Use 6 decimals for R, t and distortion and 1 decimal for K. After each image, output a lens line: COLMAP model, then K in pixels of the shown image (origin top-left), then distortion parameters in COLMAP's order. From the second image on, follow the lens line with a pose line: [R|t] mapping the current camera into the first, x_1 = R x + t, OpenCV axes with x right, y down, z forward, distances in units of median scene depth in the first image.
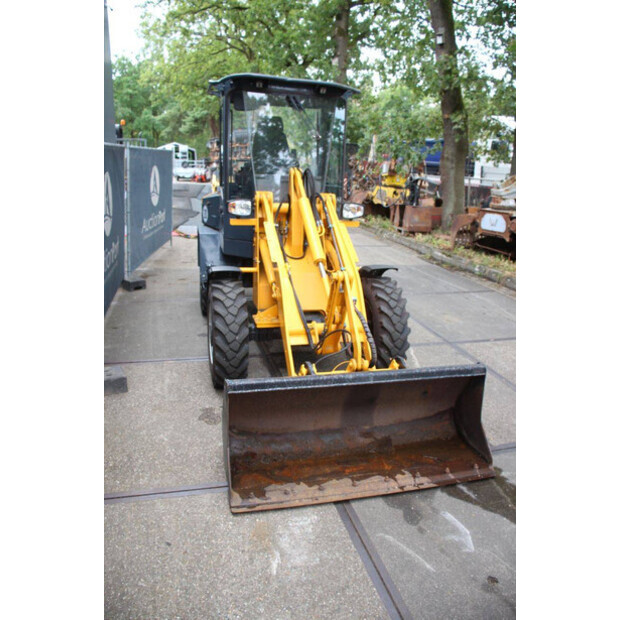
lens RADIAL K [[503.8, 0, 311.8], [0, 503.8, 310.0], [0, 0, 1]] dist [-0.145526, 0.117663]
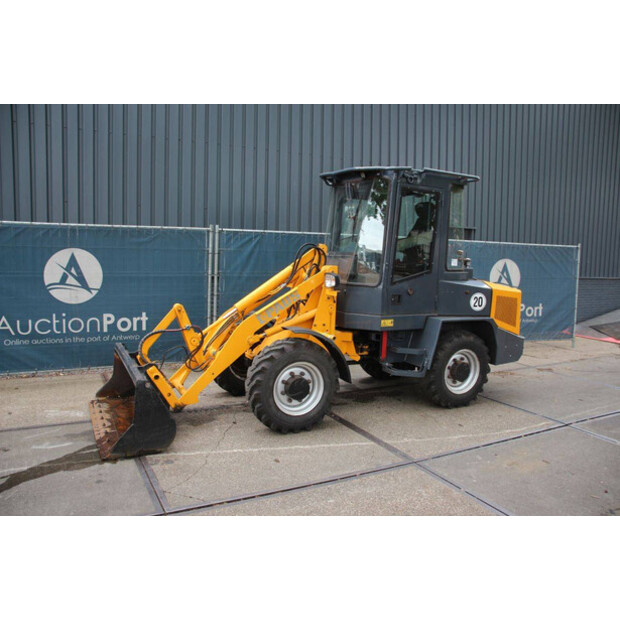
lens RADIAL K [[503.8, 0, 309.6], [0, 503.8, 306.8], [0, 0, 1]] dist [-0.145526, 0.117663]
pose [[0.218572, 0.073809, -0.973026, 1.815028], [-0.296334, 0.955066, 0.005881, -0.219751], [0.929738, 0.287055, 0.230623, 1.168777]]
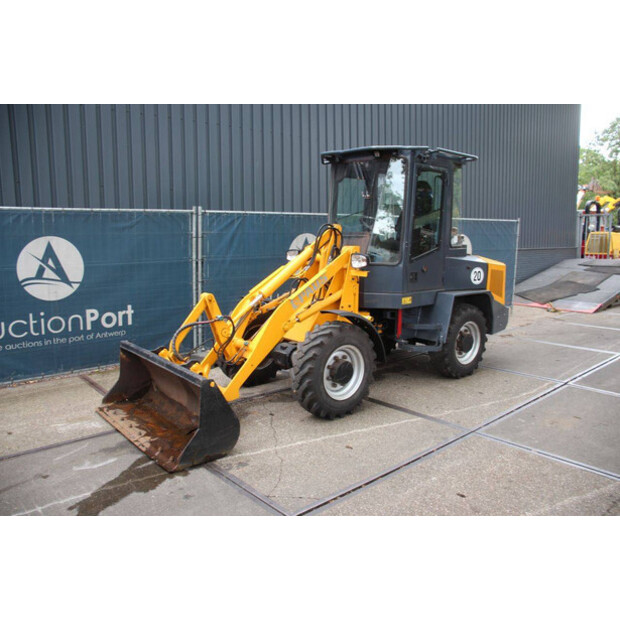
lens RADIAL K [[503.8, 0, 312.3], [0, 503.8, 308.3], [0, 0, 1]] dist [-0.145526, 0.117663]
pose [[0.442668, 0.095654, -0.891569, 1.607215], [-0.239827, 0.970701, -0.014931, -0.097252], [0.864019, 0.220432, 0.452638, 0.731810]]
